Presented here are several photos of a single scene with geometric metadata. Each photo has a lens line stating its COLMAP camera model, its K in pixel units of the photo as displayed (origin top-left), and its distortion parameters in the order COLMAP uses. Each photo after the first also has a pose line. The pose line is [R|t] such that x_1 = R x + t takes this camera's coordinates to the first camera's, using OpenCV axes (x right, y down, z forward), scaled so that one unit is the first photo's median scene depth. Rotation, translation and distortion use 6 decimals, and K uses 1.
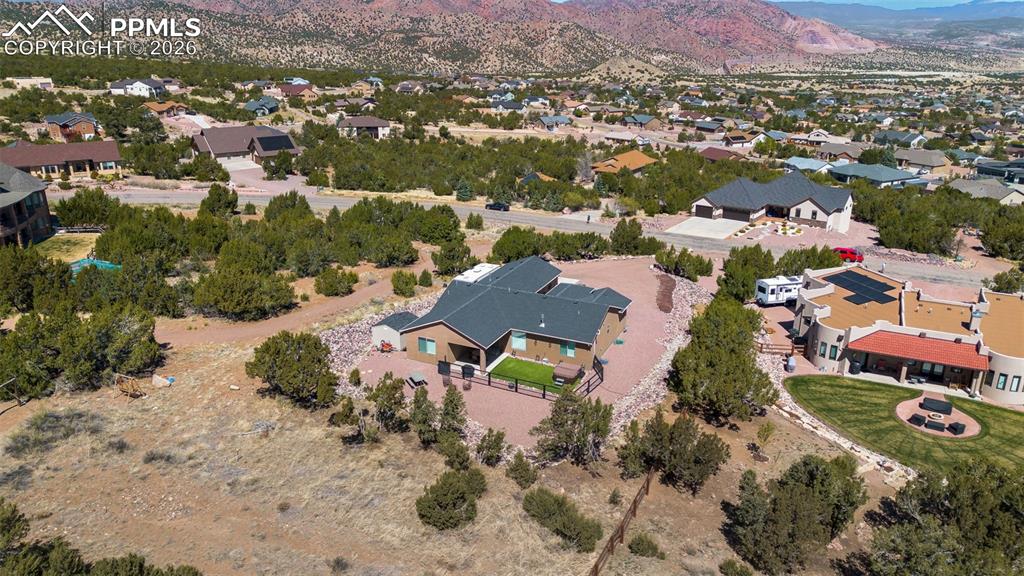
lens RADIAL K [[718.6, 0, 514.3], [0, 718.6, 290.4], [0, 0, 1]] dist [0.068991, -0.058814]
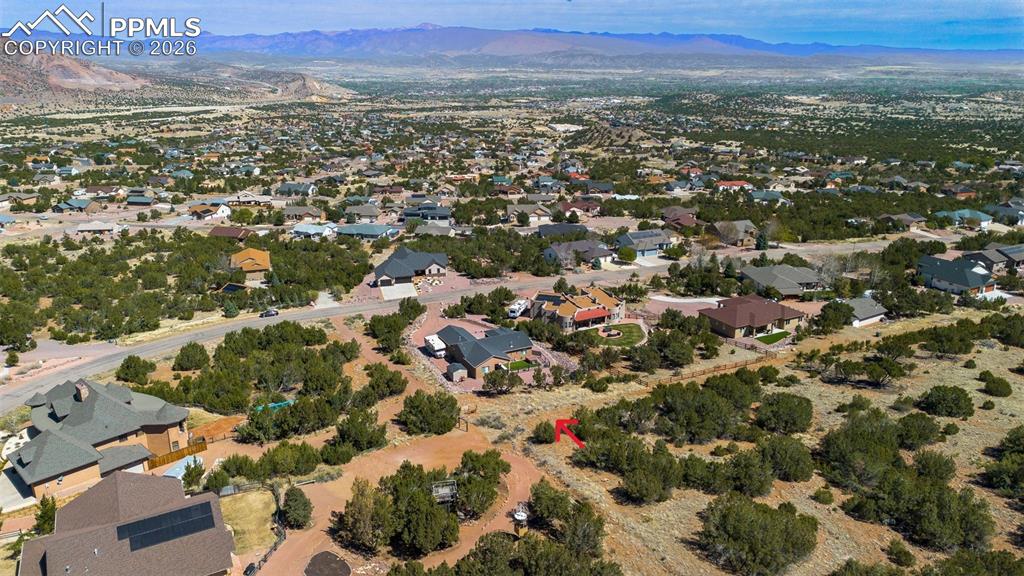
lens RADIAL K [[718.6, 0, 513.1], [0, 718.6, 286.0], [0, 0, 1]] dist [0.068991, -0.058814]
pose [[0.607973, -0.241942, 0.756196, -0.301723], [0.273020, 0.958064, 0.087025, -0.061746], [-0.745539, 0.153548, 0.648532, -0.107561]]
